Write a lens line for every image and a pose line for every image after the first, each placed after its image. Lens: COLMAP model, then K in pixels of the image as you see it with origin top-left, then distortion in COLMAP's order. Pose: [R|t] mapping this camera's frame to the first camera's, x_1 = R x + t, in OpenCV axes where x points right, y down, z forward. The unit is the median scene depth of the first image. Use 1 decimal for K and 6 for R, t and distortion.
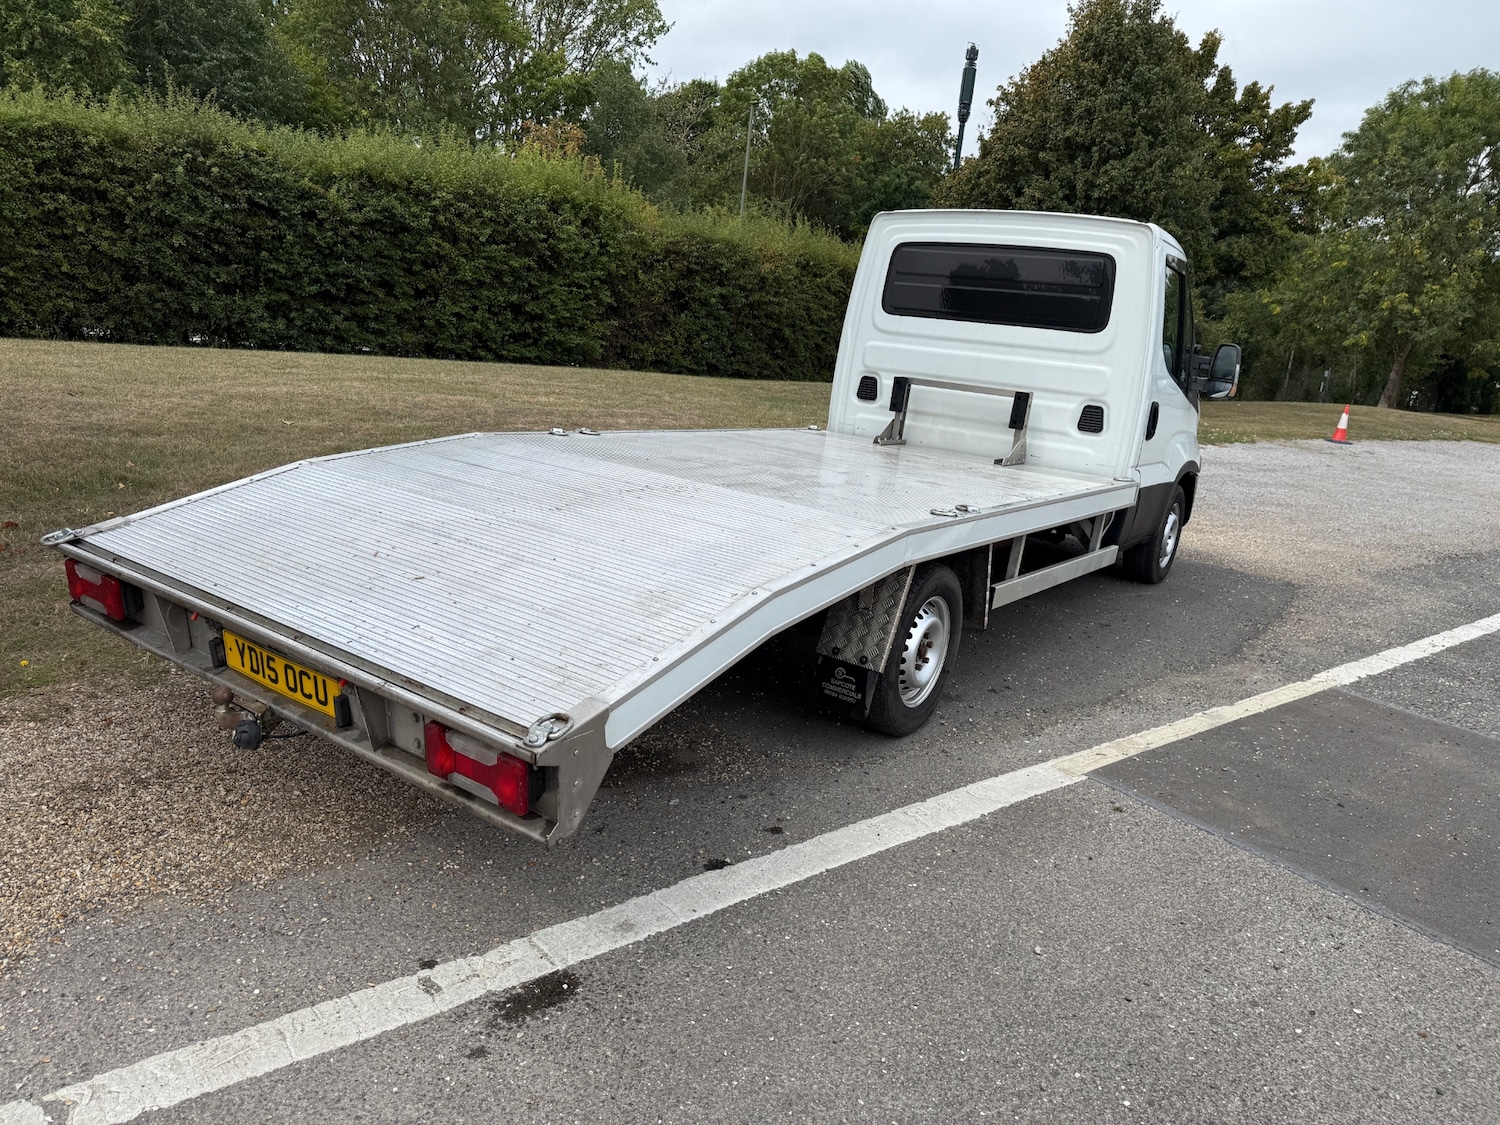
lens RADIAL K [[1056.0, 0, 735.8], [0, 1056.0, 568.1], [0, 0, 1]] dist [0.031251, -0.041015]
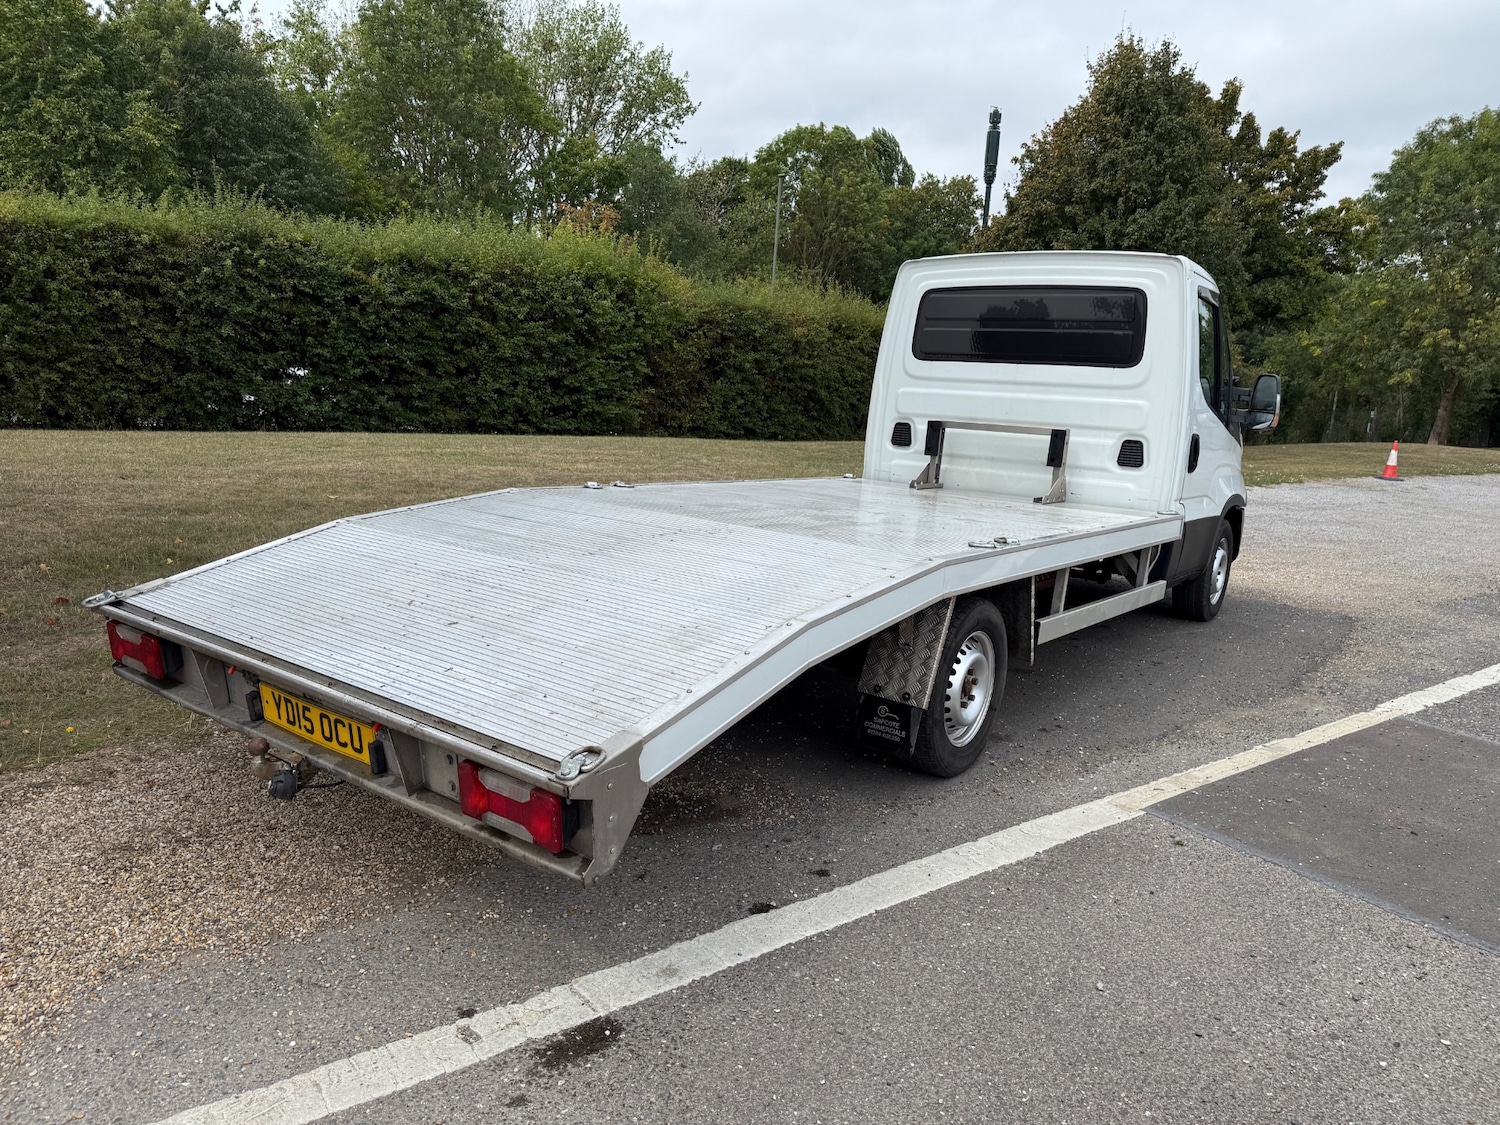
lens RADIAL K [[1056.0, 0, 742.0], [0, 1056.0, 579.3], [0, 0, 1]] dist [0.031251, -0.041015]
pose [[0.998634, -0.038159, -0.035686, 0.004640], [0.036249, 0.997952, -0.052714, 0.014163], [0.037625, 0.051348, 0.997972, 0.006836]]
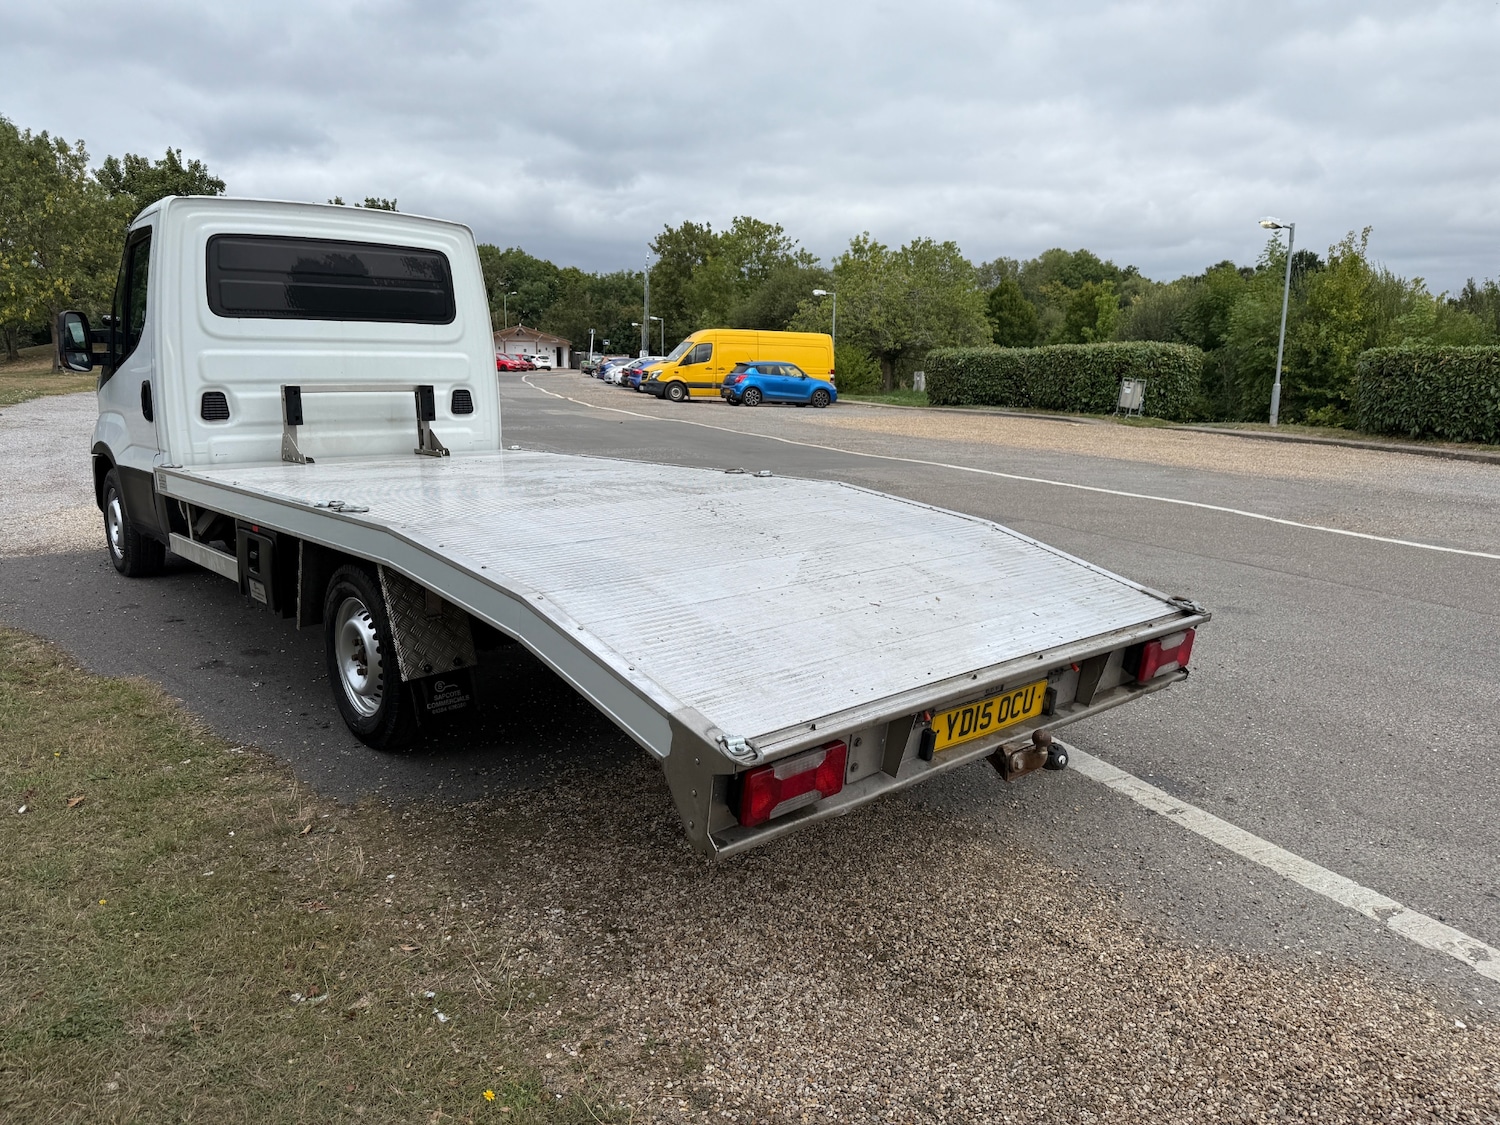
lens RADIAL K [[1056.0, 0, 734.1], [0, 1056.0, 583.8], [0, 0, 1]] dist [0.031251, -0.041015]
pose [[0.250670, -0.298228, 0.920991, -0.637629], [0.240856, 0.940663, 0.239043, -0.149896], [-0.937631, 0.161905, 0.307626, 0.402035]]
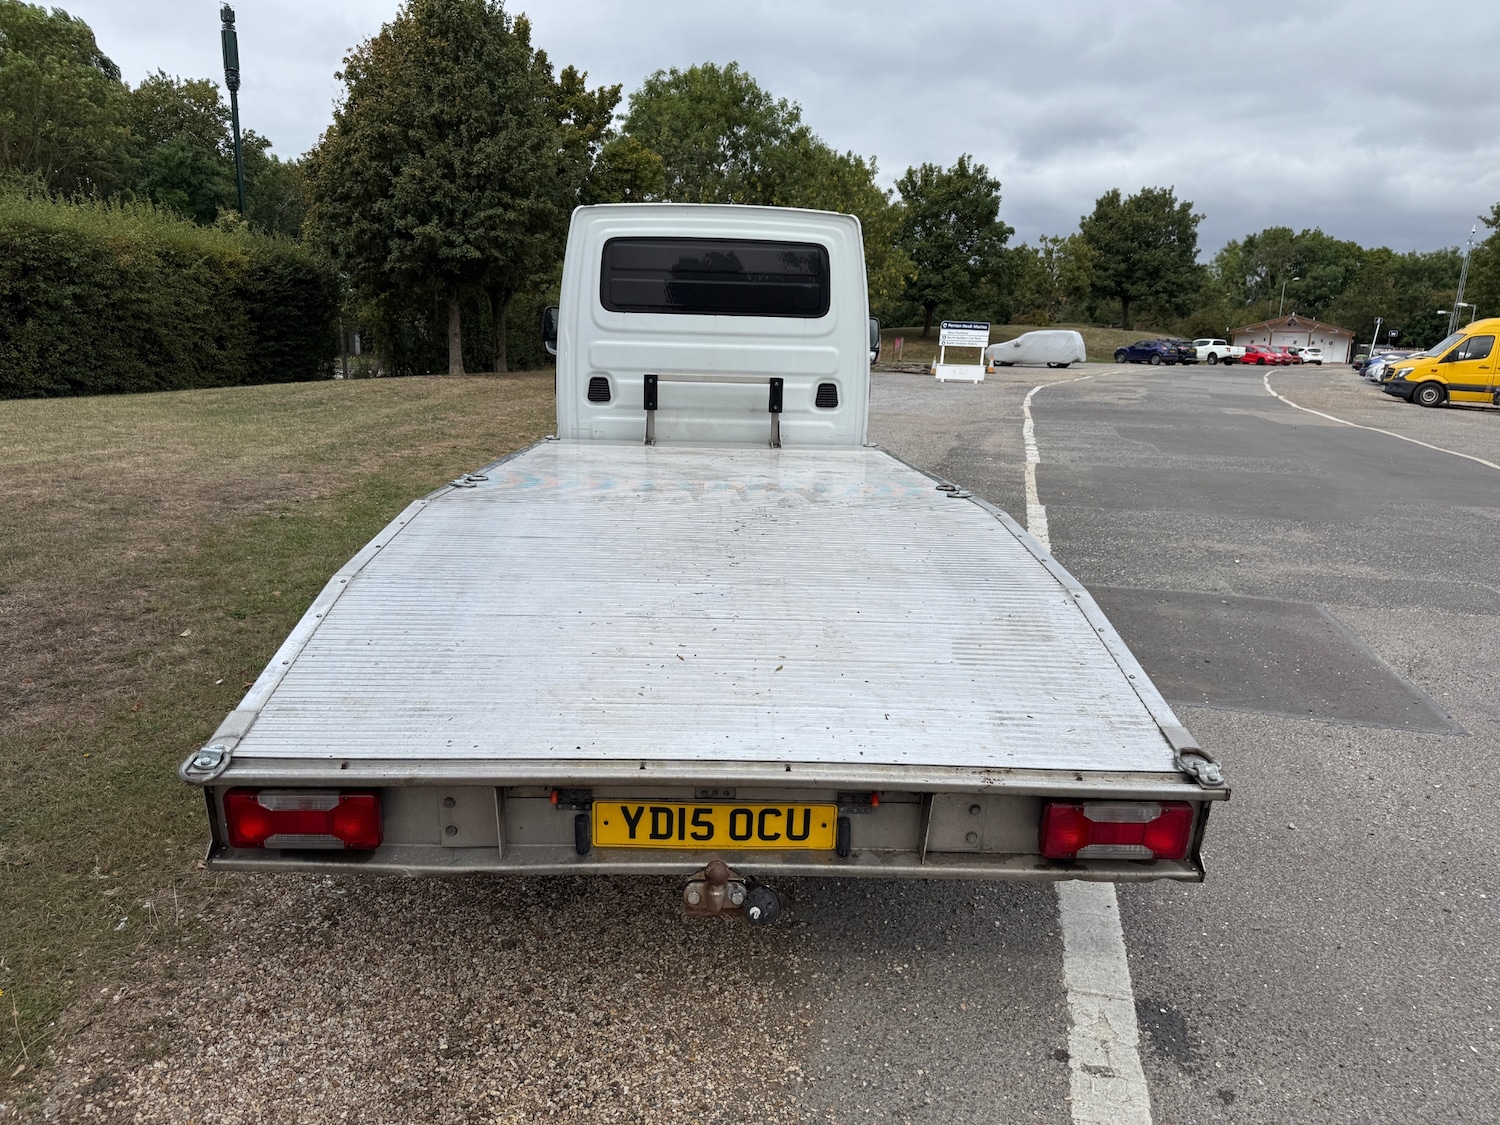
lens RADIAL K [[1056.0, 0, 731.6], [0, 1056.0, 570.8], [0, 0, 1]] dist [0.031251, -0.041015]
pose [[0.809179, -0.207656, 0.549644, -0.369532], [0.193989, 0.977428, 0.083685, -0.069753], [-0.554615, 0.038909, 0.831197, 0.141259]]
